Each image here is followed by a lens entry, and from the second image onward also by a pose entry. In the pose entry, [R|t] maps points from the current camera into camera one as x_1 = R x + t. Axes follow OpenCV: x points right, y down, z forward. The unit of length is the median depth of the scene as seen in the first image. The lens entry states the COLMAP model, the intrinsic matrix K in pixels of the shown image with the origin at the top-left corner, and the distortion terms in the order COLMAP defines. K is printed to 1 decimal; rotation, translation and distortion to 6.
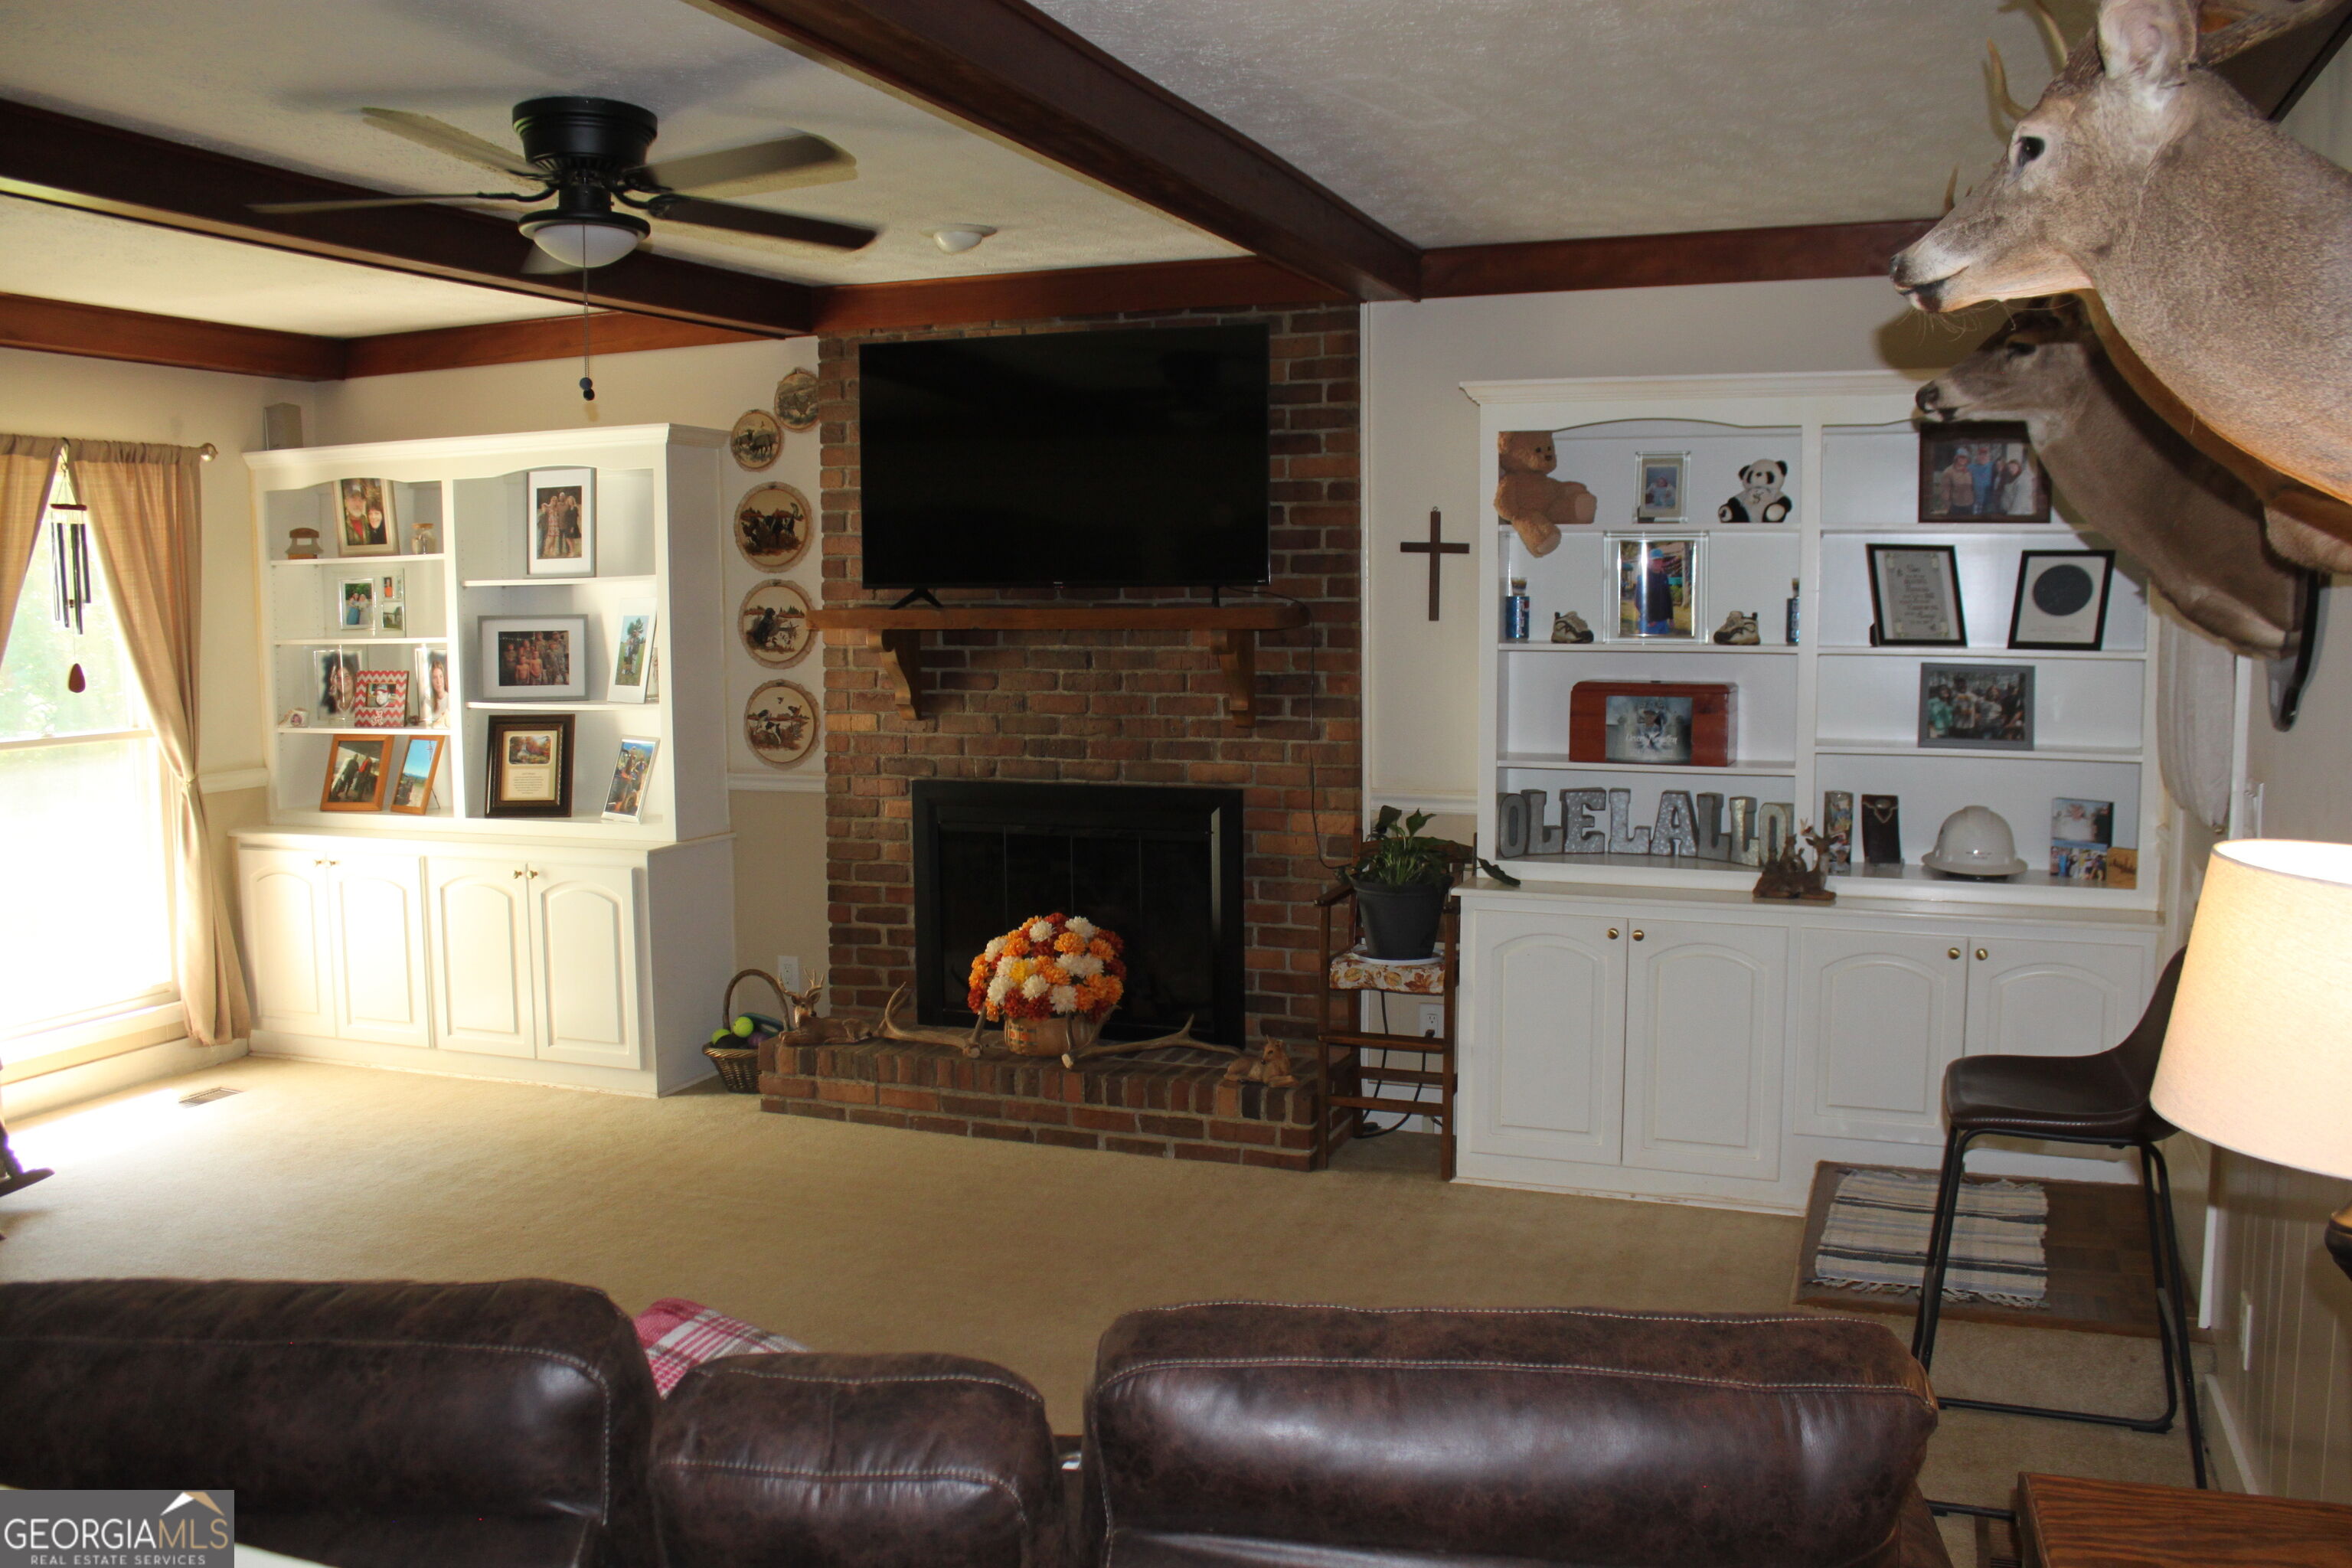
lens RADIAL K [[1937.1, 0, 1181.3], [0, 1937.1, 829.6], [0, 0, 1]] dist [-0.208265, 0.179994]
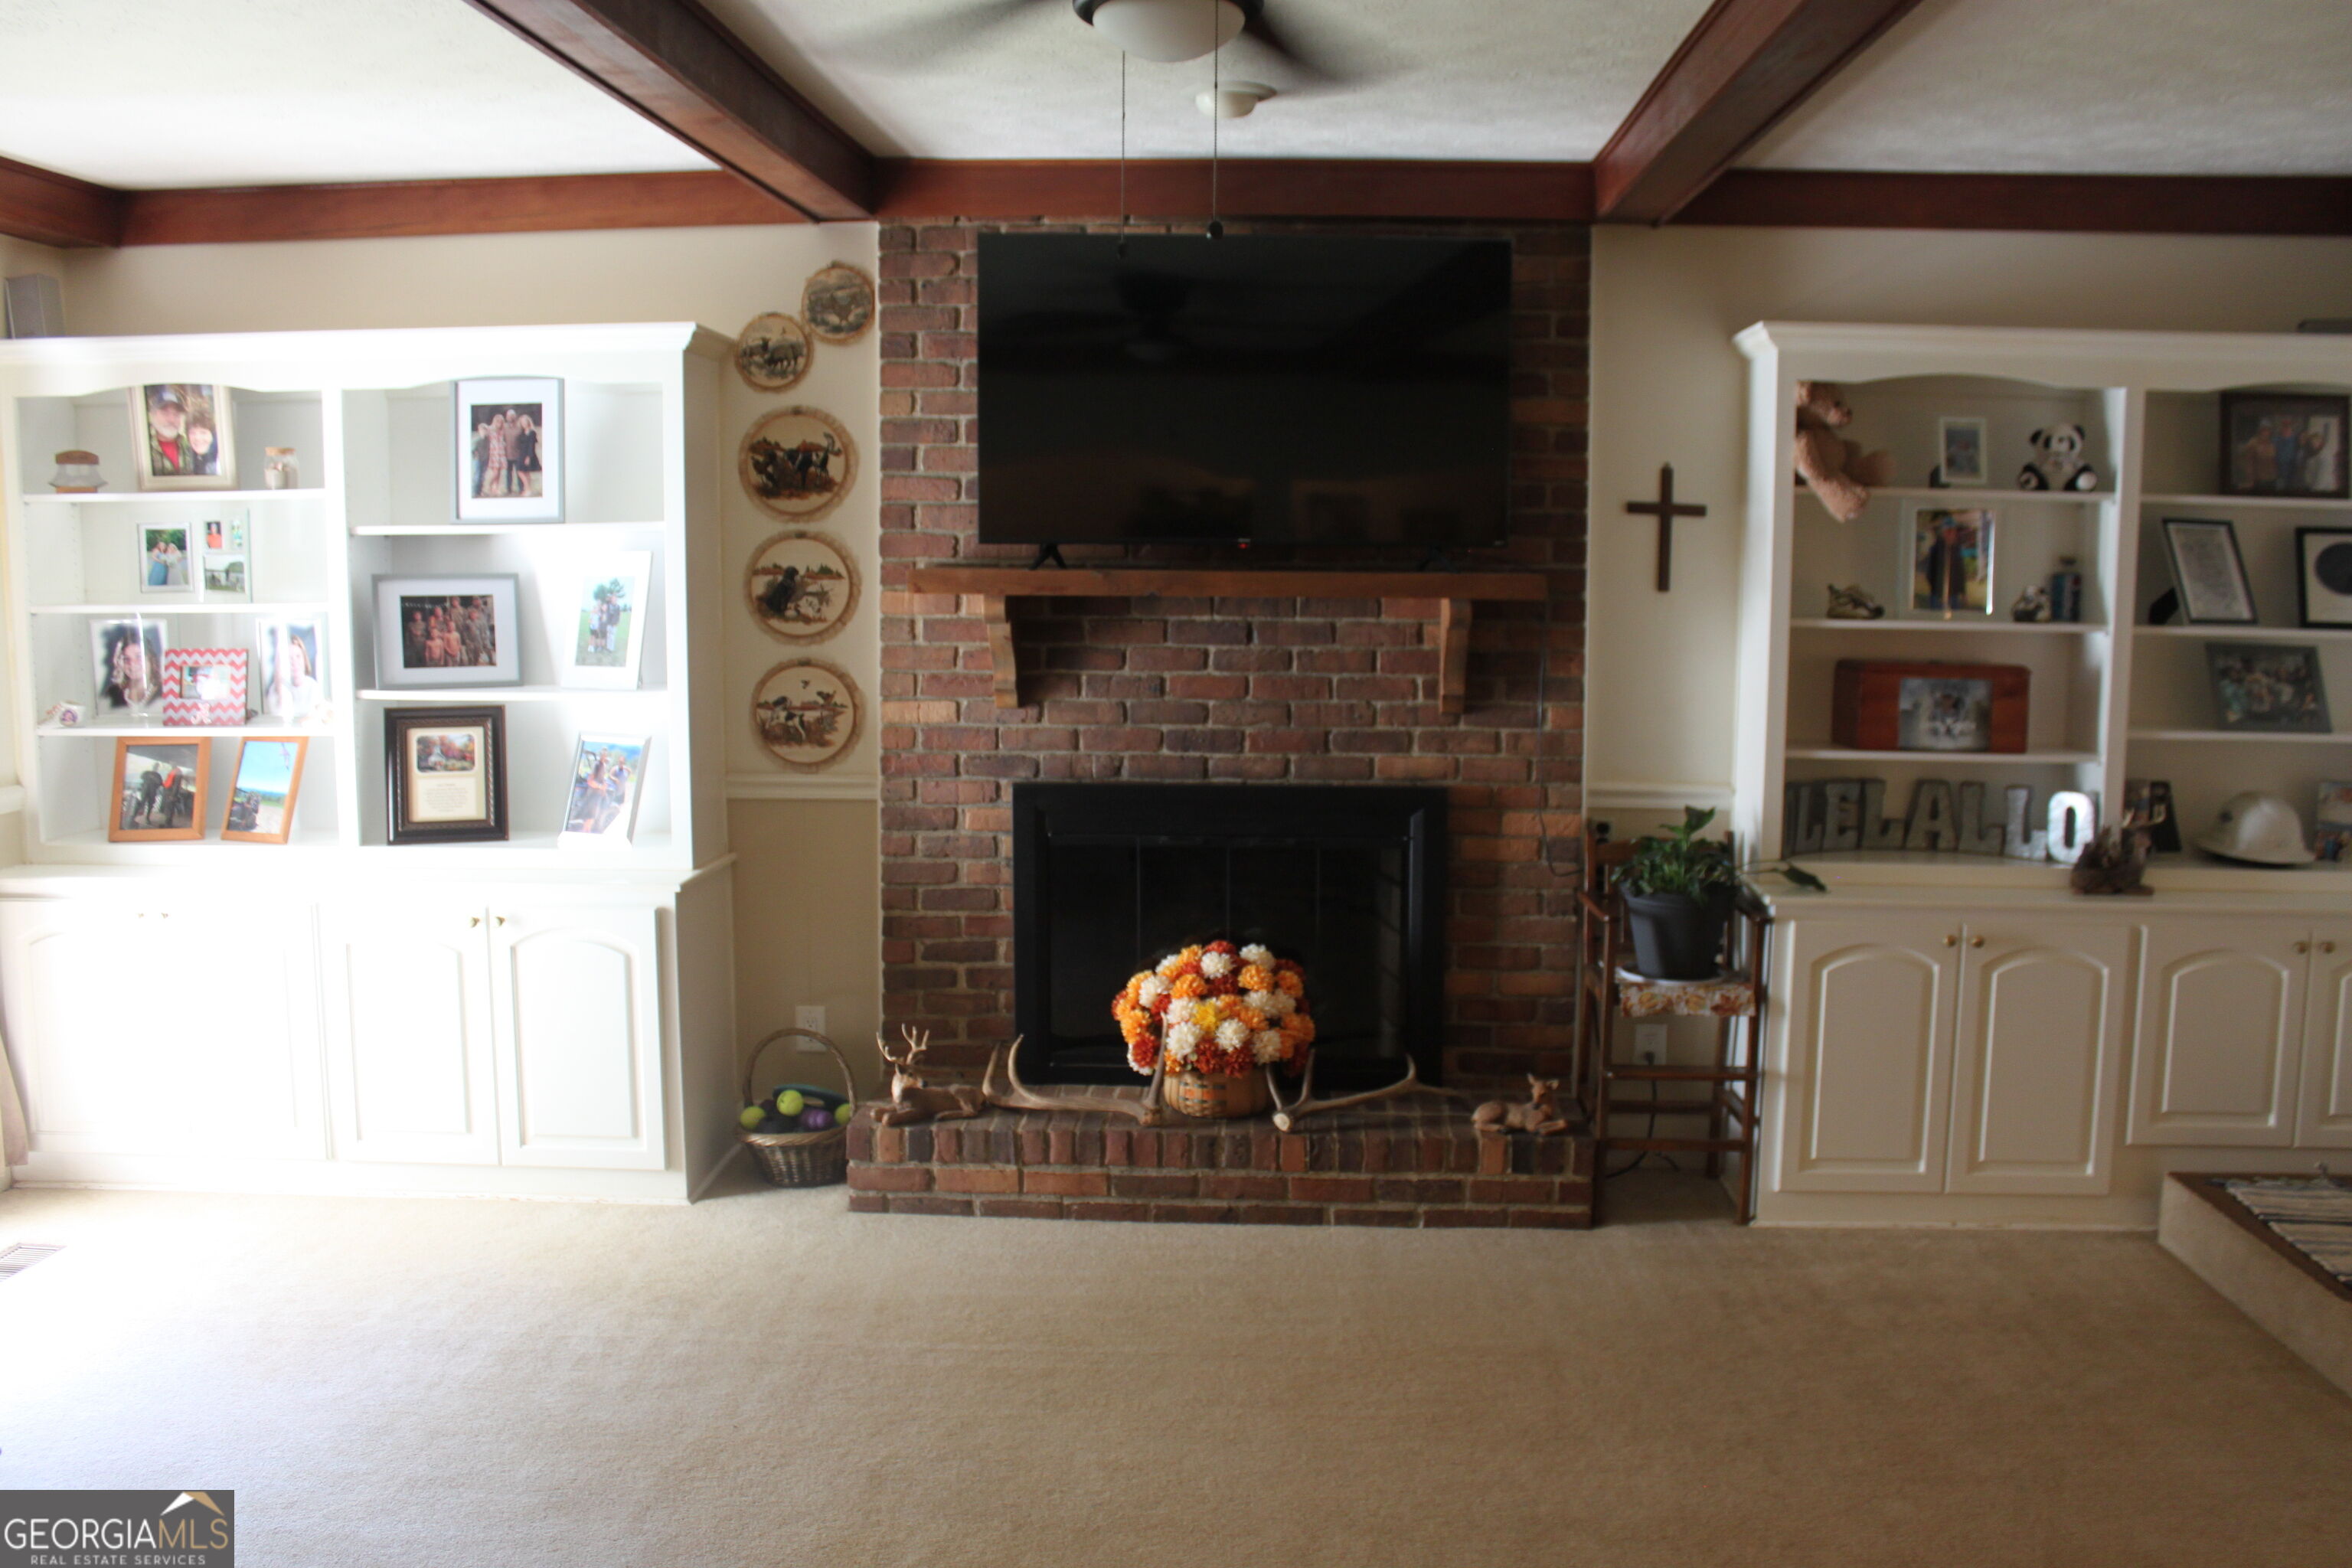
lens RADIAL K [[1937.1, 0, 1181.3], [0, 1937.1, 829.6], [0, 0, 1]] dist [-0.208265, 0.179994]
pose [[0.951599, -0.031414, 0.305734, -0.329158], [0.025667, 0.999411, 0.022799, -0.023575], [-0.306270, -0.013848, 0.951844, 0.219163]]
